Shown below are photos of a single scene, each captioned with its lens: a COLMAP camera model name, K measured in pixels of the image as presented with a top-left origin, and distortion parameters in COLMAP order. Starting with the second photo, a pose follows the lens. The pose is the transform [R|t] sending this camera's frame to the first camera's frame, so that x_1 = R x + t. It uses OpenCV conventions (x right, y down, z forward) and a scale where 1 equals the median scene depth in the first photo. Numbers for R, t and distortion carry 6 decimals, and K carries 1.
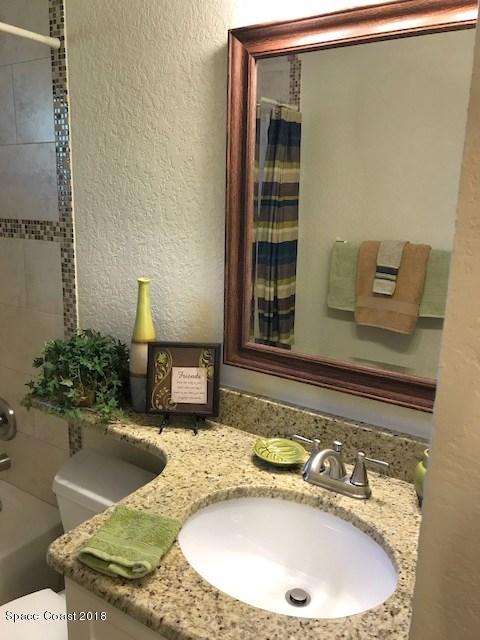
lens RADIAL K [[529.2, 0, 240.0], [0, 529.2, 320.0], [0, 0, 1]] dist [0.023677, -0.013903]
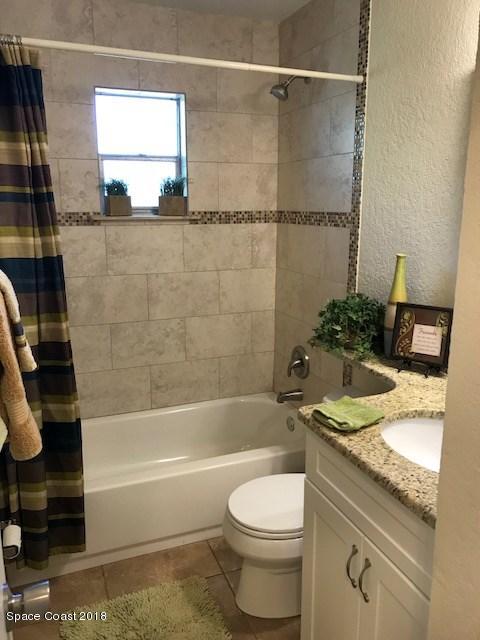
lens RADIAL K [[529.2, 0, 240.0], [0, 529.2, 320.0], [0, 0, 1]] dist [0.023677, -0.013903]
pose [[0.823405, 0.100357, -0.558510, 0.215762], [-0.103031, 0.994318, 0.026768, 0.081111], [0.558023, 0.035503, 0.829066, -0.262533]]
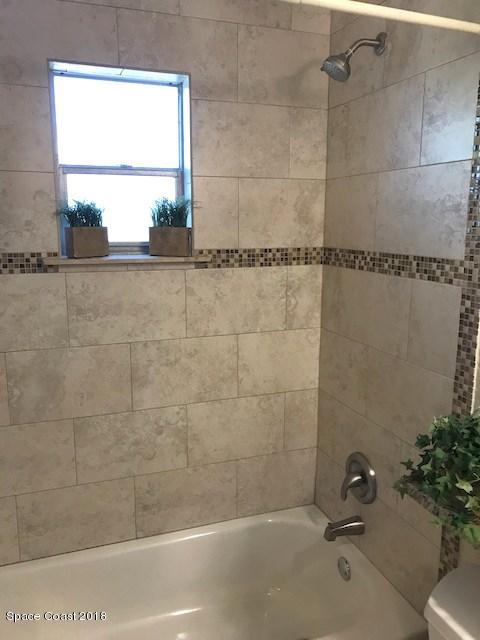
lens RADIAL K [[529.2, 0, 240.0], [0, 529.2, 320.0], [0, 0, 1]] dist [0.023677, -0.013903]
pose [[0.806372, 0.089809, -0.584550, -0.156702], [-0.111065, 0.993813, -0.000525, -0.067580], [0.580886, 0.065346, 0.811357, 0.200675]]
